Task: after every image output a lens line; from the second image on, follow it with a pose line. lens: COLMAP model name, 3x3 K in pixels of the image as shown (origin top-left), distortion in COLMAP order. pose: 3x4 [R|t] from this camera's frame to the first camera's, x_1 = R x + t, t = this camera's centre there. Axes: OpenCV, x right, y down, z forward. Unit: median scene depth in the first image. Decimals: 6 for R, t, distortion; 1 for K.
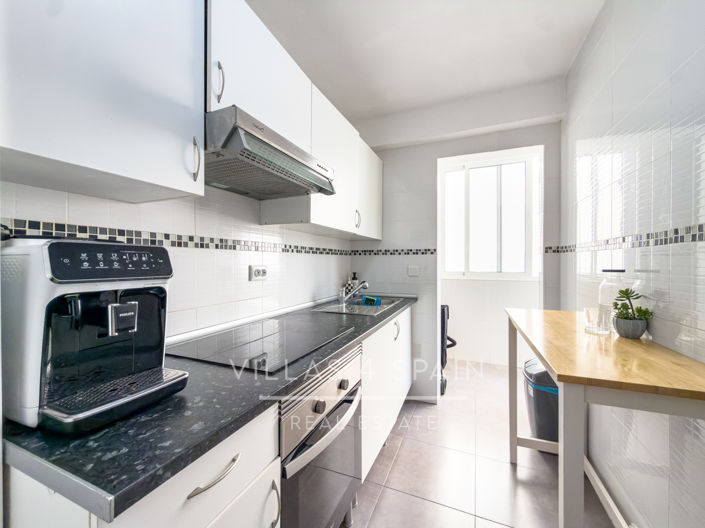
lens RADIAL K [[286.3, 0, 349.6], [0, 286.3, 260.7], [0, 0, 1]] dist [-0.001070, 0.000347]
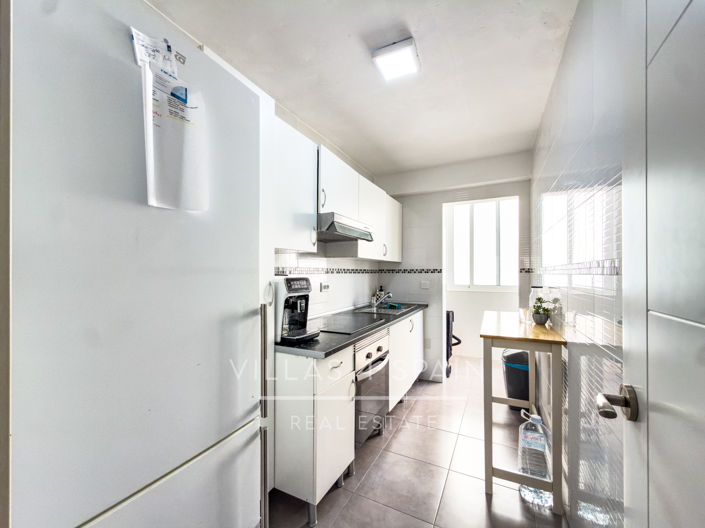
lens RADIAL K [[286.3, 0, 343.3], [0, 286.3, 275.8], [0, 0, 1]] dist [-0.001070, 0.000347]
pose [[0.995897, -0.000457, -0.090497, -0.053025], [0.001744, 0.999899, 0.014138, -0.036214], [0.090482, -0.014237, 0.995796, -0.504252]]
